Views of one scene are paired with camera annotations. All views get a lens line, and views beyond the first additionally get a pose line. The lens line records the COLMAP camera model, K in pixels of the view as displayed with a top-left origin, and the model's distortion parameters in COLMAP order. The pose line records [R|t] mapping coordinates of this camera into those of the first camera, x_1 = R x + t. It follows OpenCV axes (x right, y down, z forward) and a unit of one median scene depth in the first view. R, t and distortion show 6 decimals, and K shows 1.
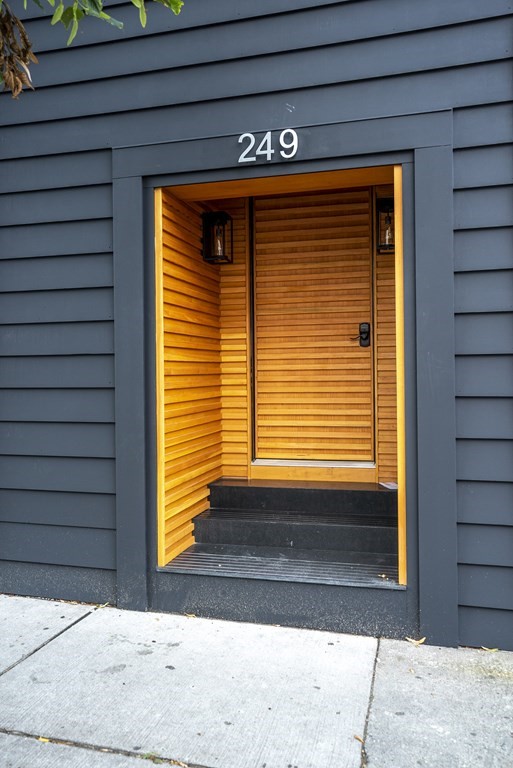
lens RADIAL K [[610.7, 0, 256.1], [0, 610.7, 379.1], [0, 0, 1]] dist [-0.002790, 0.001854]
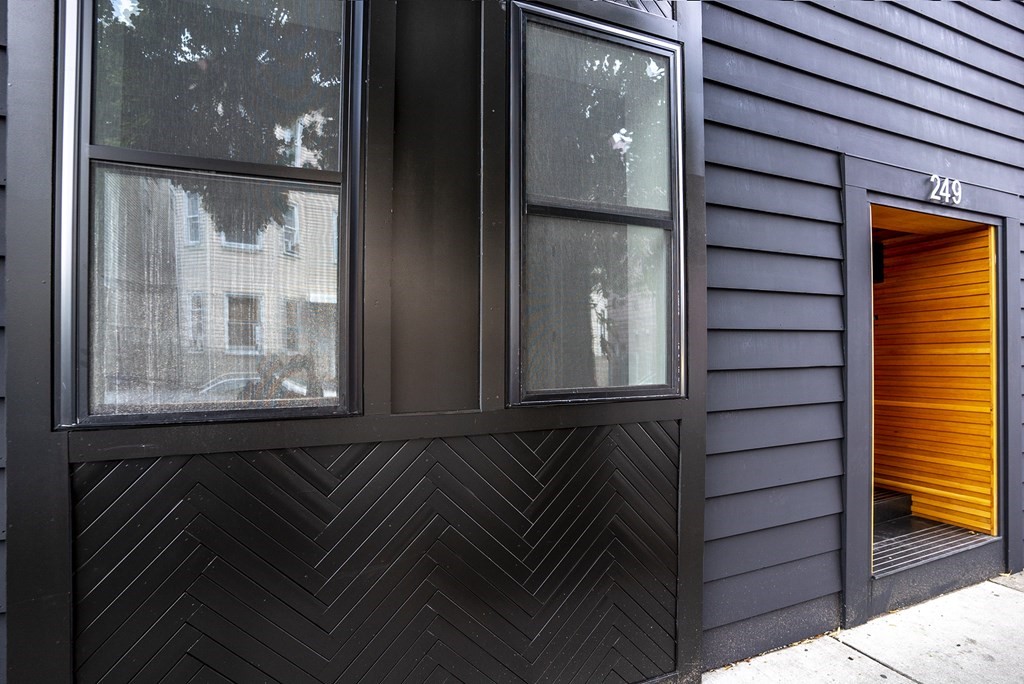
lens RADIAL K [[501.3, 0, 511.9], [0, 501.3, 348.8], [0, 0, 1]] dist [-0.023014, -0.000070]
pose [[0.790128, 0.002555, 0.612936, -1.211670], [0.001904, 0.999976, -0.006624, -0.070148], [-0.612939, 0.006401, 0.790104, 0.759935]]
